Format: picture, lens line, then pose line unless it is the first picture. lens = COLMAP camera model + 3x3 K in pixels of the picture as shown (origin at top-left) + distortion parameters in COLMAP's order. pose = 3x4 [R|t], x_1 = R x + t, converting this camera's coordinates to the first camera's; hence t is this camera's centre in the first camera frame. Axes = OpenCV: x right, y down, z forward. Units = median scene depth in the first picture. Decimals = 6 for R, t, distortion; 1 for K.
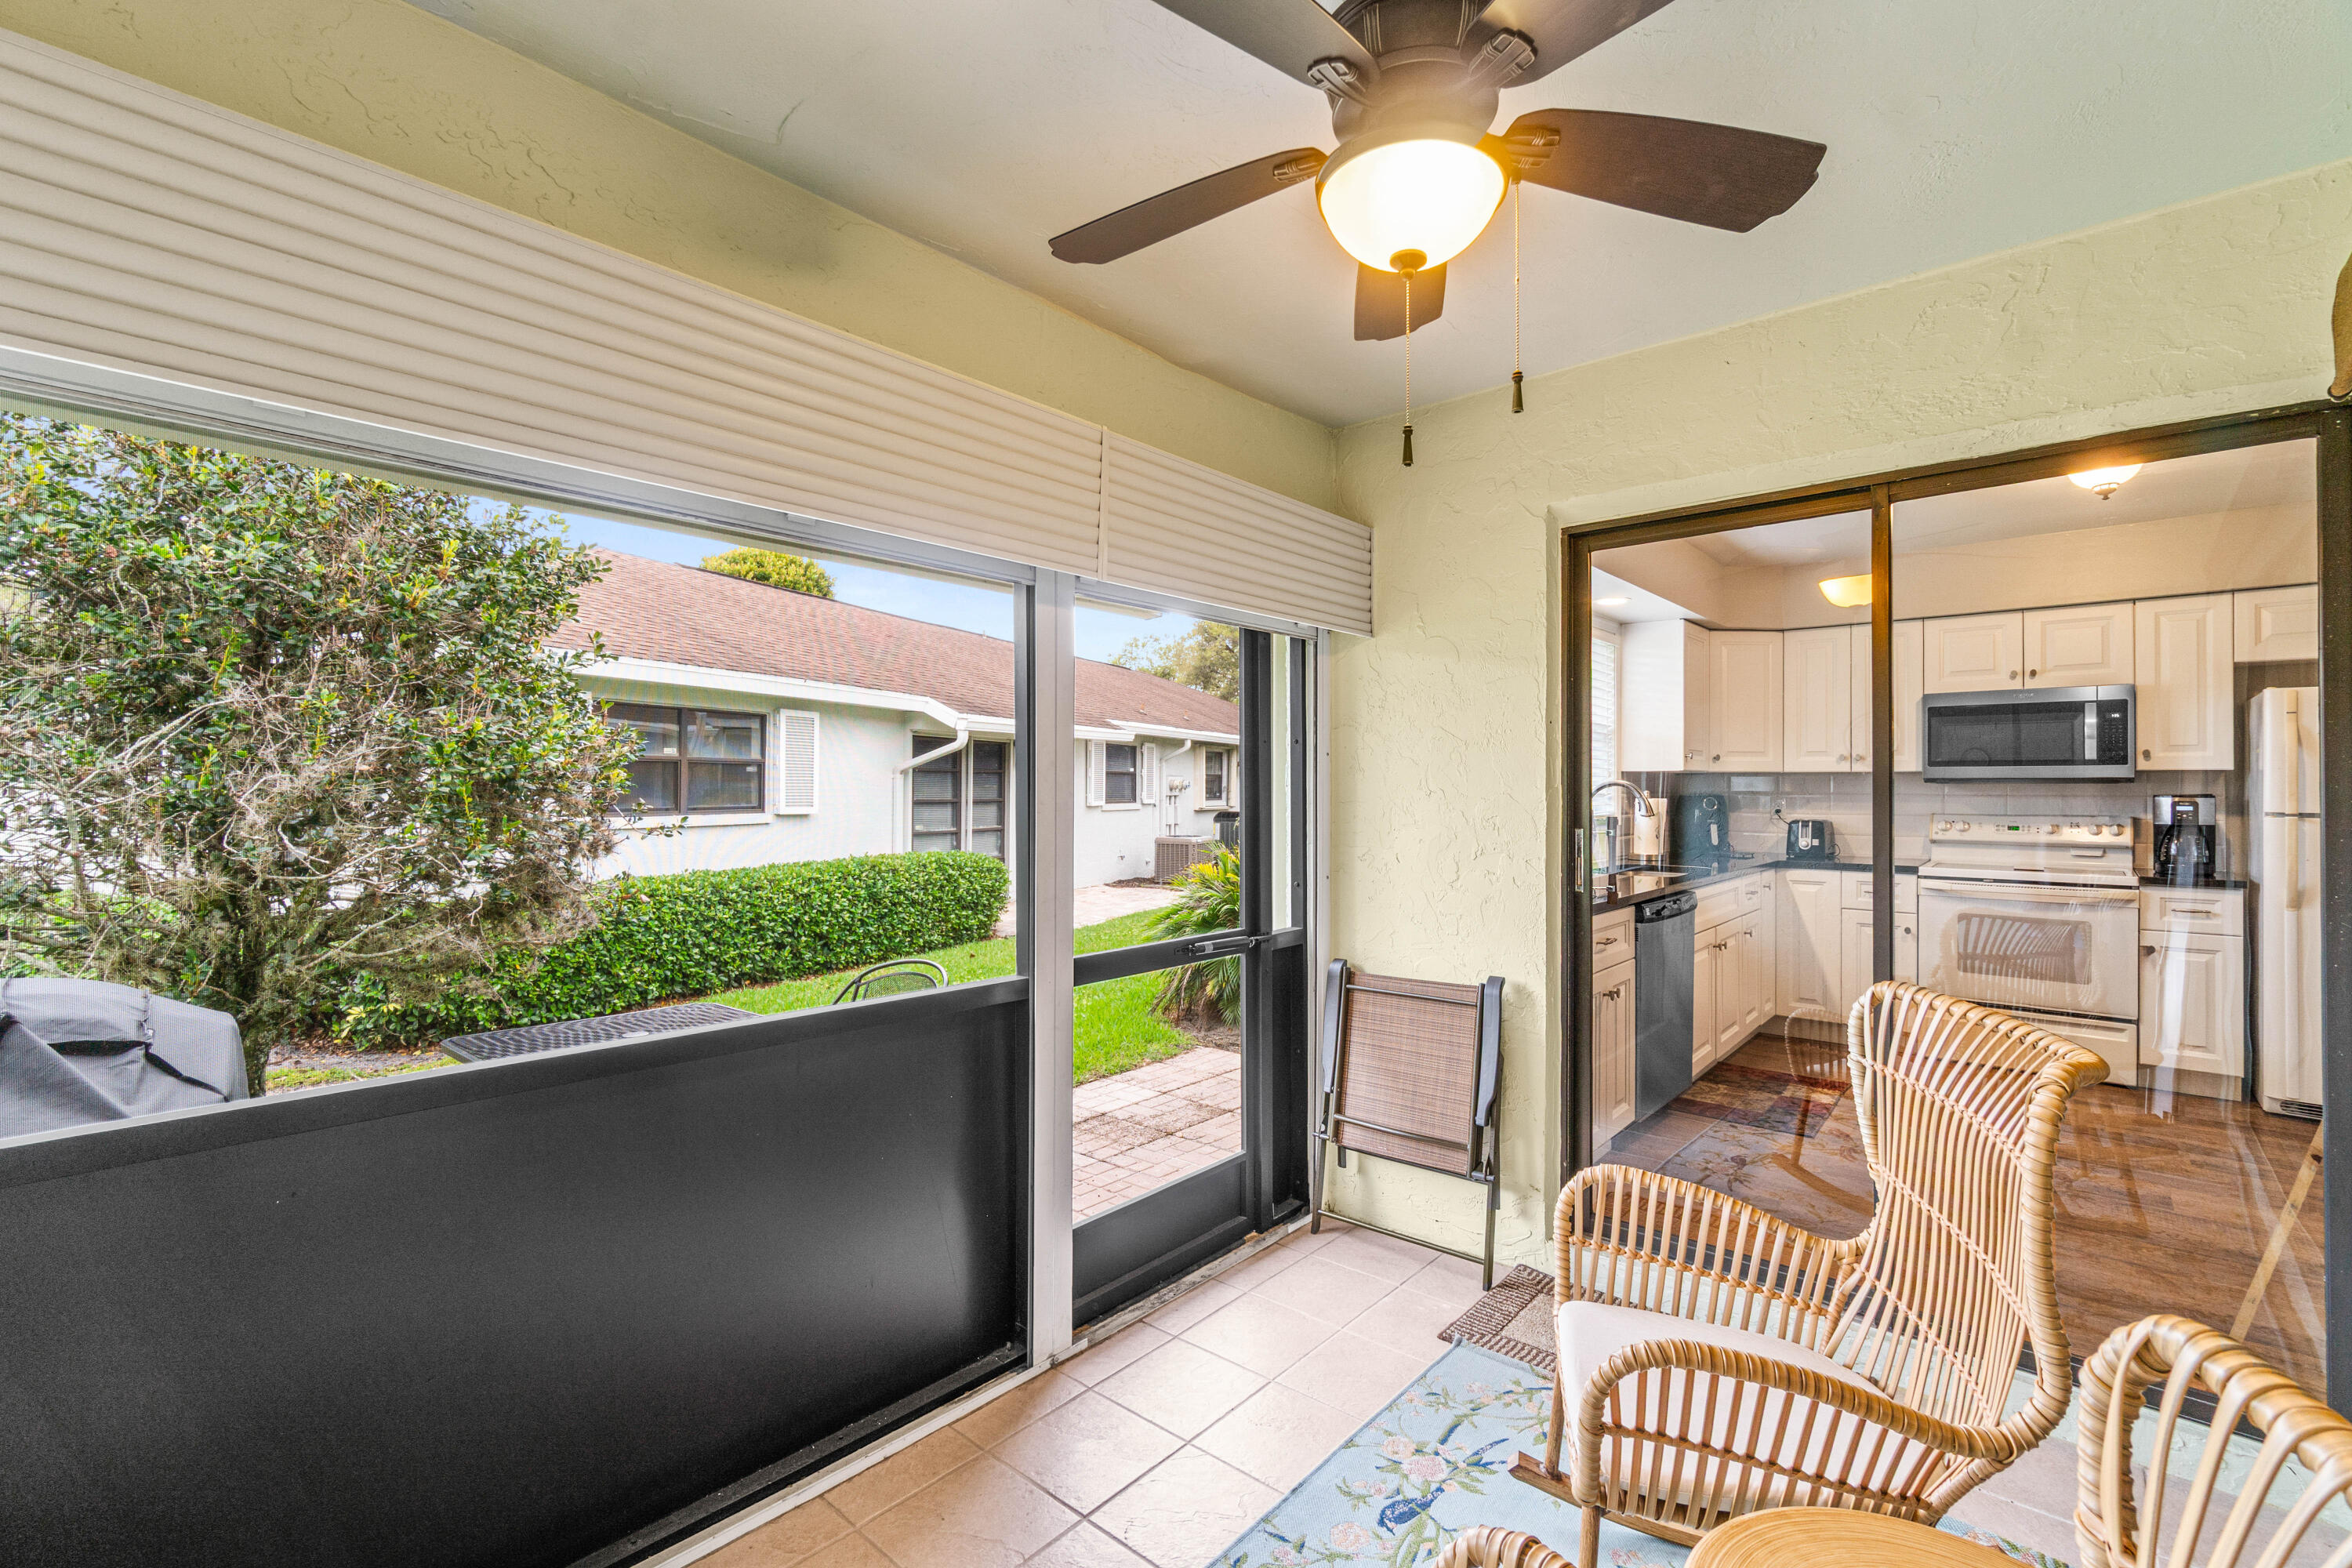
lens RADIAL K [[1021.8, 0, 1150.6], [0, 1021.8, 782.3], [0, 0, 1]] dist [-0.000247, 0.000857]
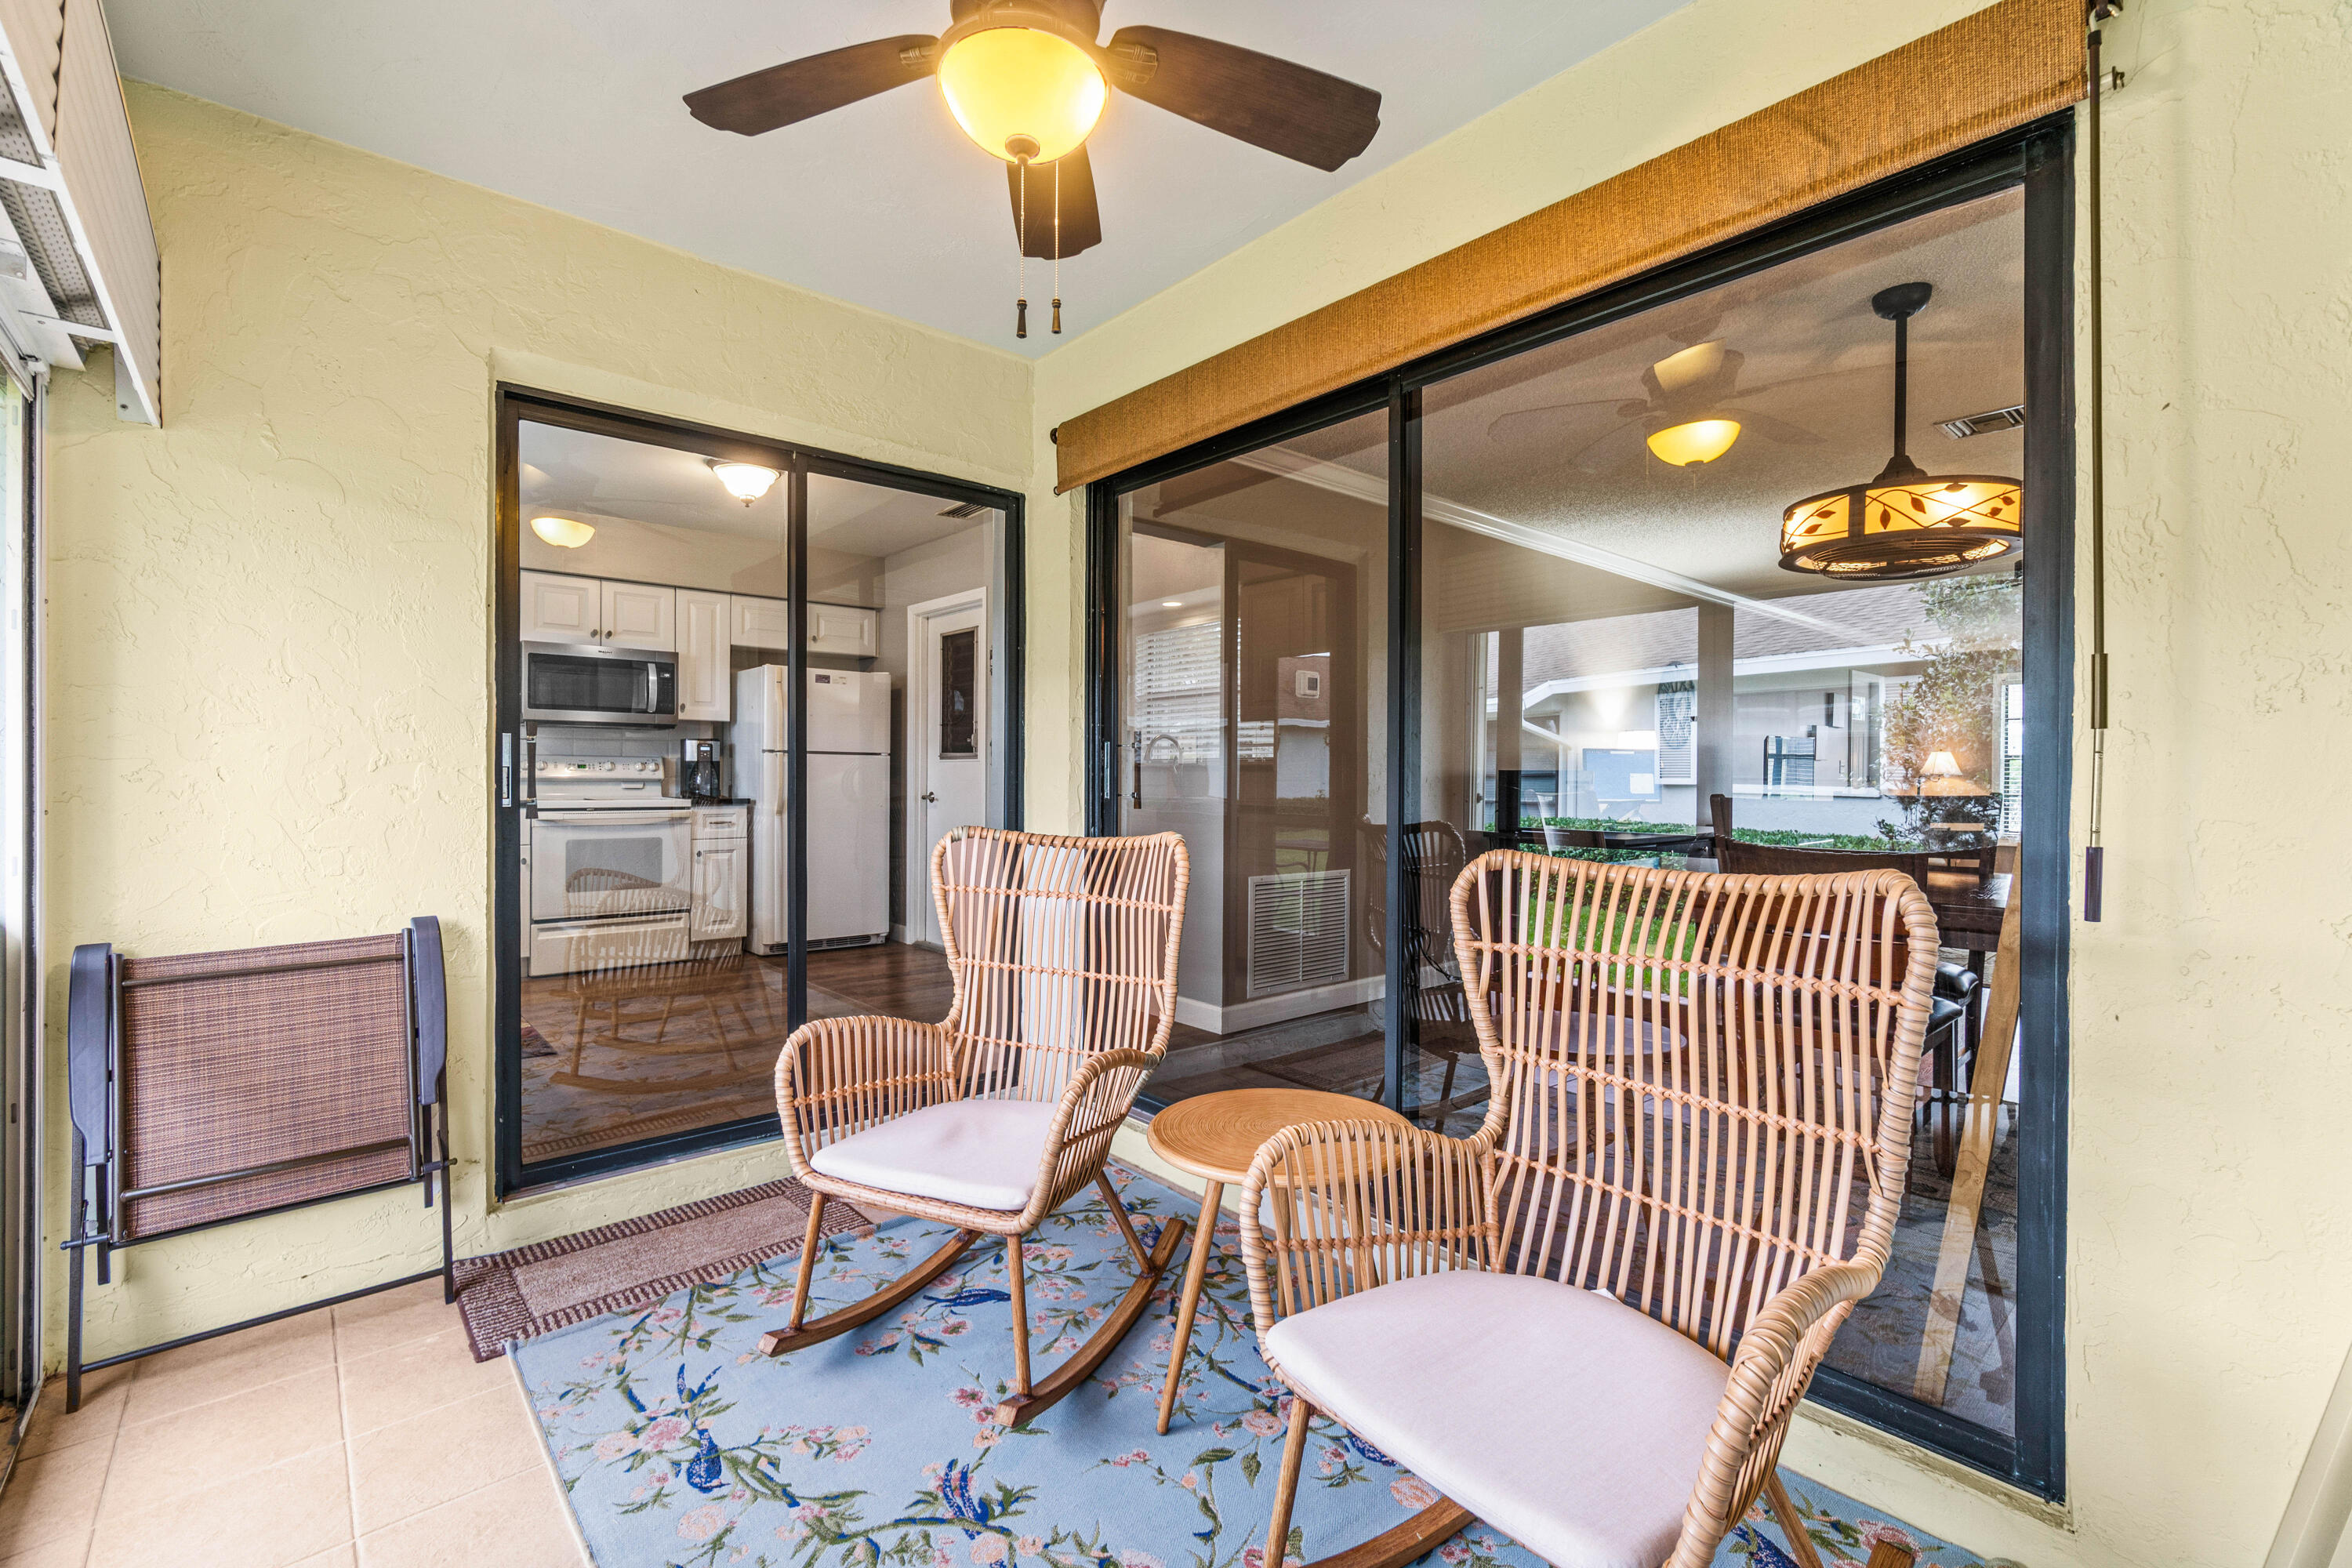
lens RADIAL K [[1021.8, 0, 1180.2], [0, 1021.8, 793.4], [0, 0, 1]] dist [-0.000247, 0.000857]
pose [[0.106859, -0.017353, 0.994123, -0.271818], [-0.017179, 0.999666, 0.019296, 0.048478], [-0.994126, -0.019140, 0.106525, 0.237423]]
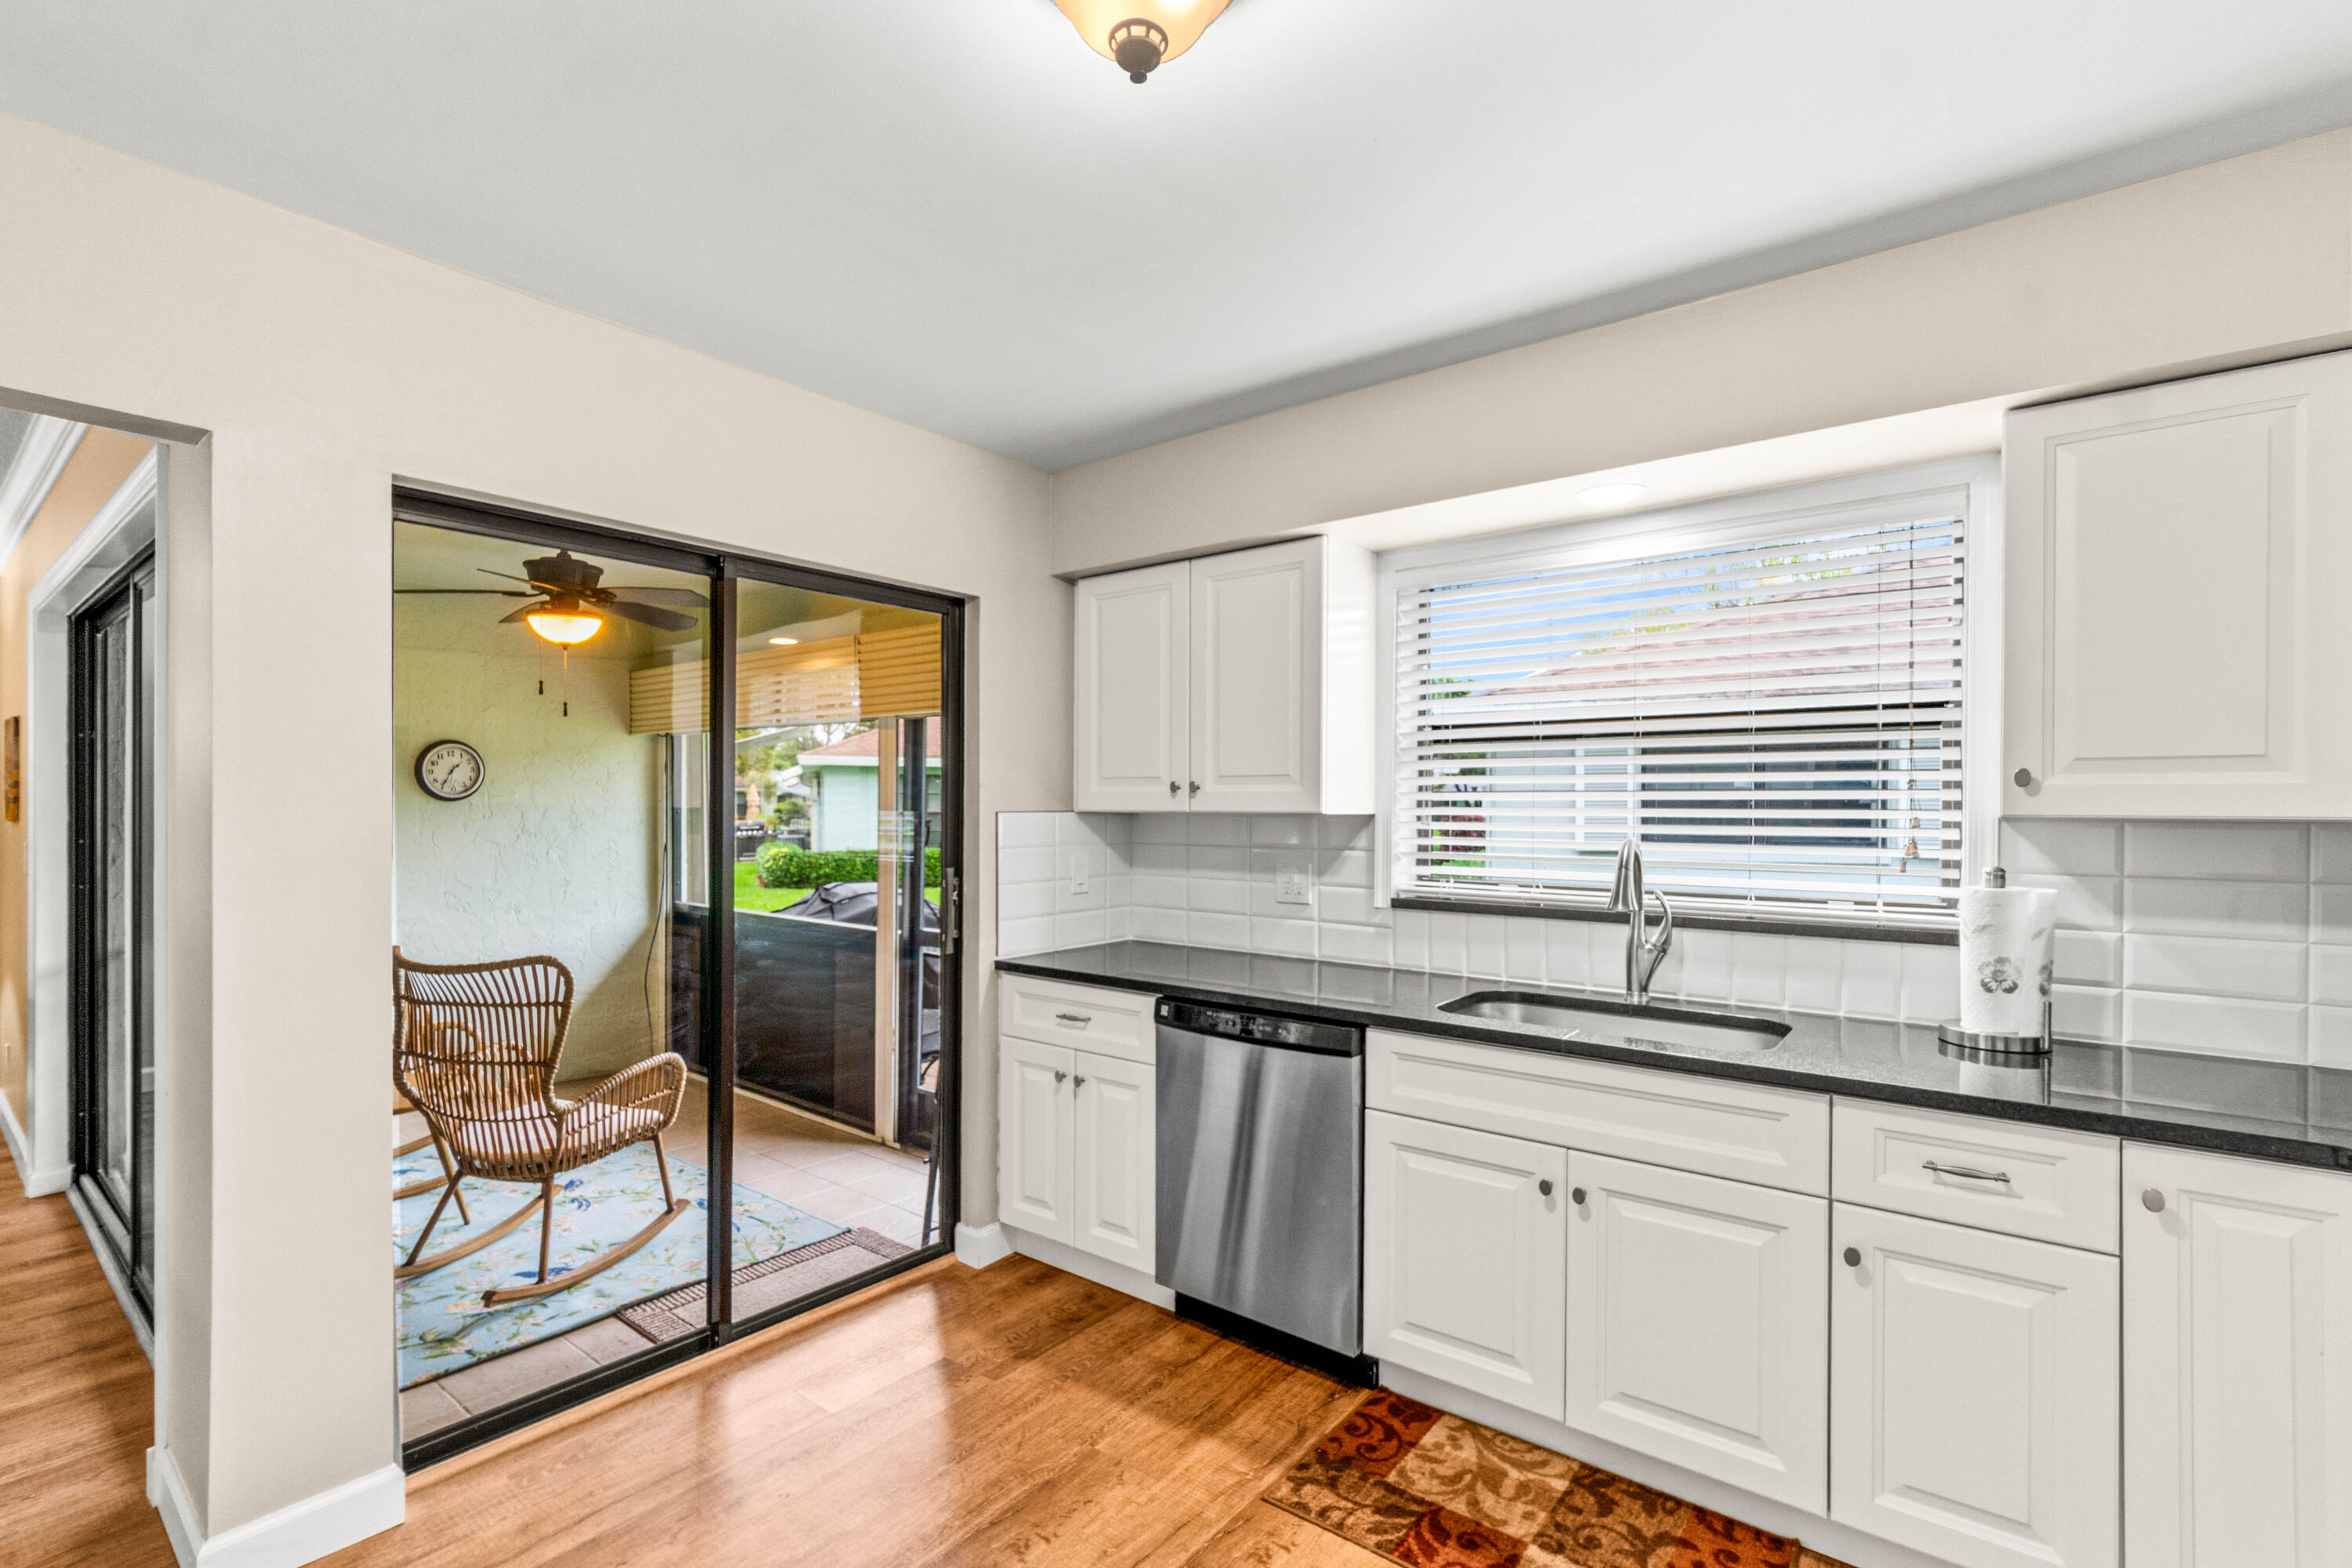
lens RADIAL K [[1073.8, 0, 1172.6], [0, 1073.8, 803.2], [0, 0, 1]] dist [0.002312, -0.000016]
pose [[0.056718, -0.003889, -0.998383, 1.063079], [0.002737, 0.999989, -0.003740, -0.019049], [0.998387, -0.002520, 0.056728, 0.798864]]
